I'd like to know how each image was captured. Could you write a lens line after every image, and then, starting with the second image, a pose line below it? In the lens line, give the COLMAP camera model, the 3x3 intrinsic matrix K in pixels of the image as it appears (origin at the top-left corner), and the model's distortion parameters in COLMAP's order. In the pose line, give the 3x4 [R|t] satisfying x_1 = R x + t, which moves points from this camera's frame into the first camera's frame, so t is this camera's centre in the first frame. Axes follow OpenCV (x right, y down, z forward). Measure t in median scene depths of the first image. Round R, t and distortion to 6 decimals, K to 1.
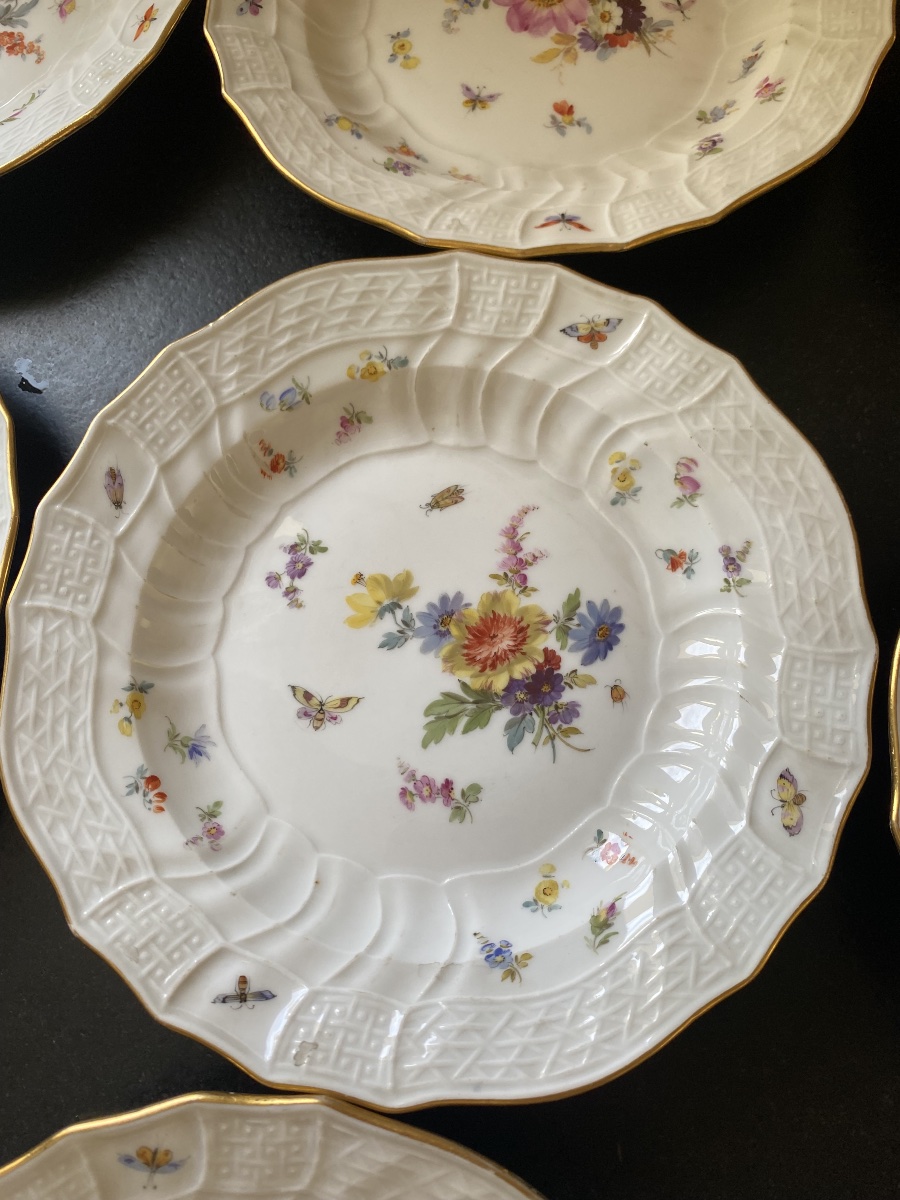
lens RADIAL K [[917.0, 0, 450.0], [0, 917.0, 600.0], [0, 0, 1]] dist [-0.029727, -0.002678]
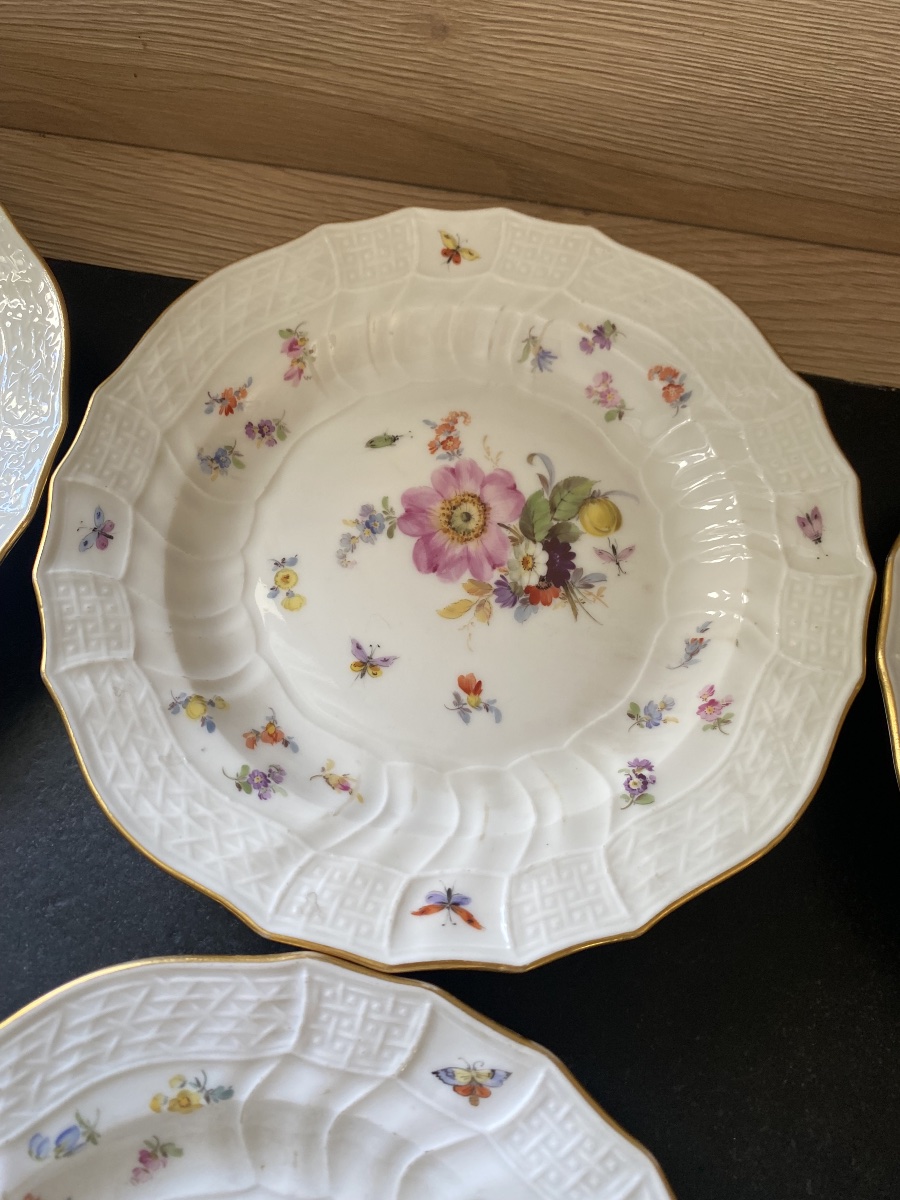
lens RADIAL K [[917.0, 0, 450.0], [0, 917.0, 600.0], [0, 0, 1]] dist [-0.029727, -0.002678]
pose [[0.996235, 0.070011, 0.051135, 0.068343], [-0.062979, 0.989757, -0.128120, -0.590749], [-0.059581, 0.124417, 0.990439, 0.190048]]
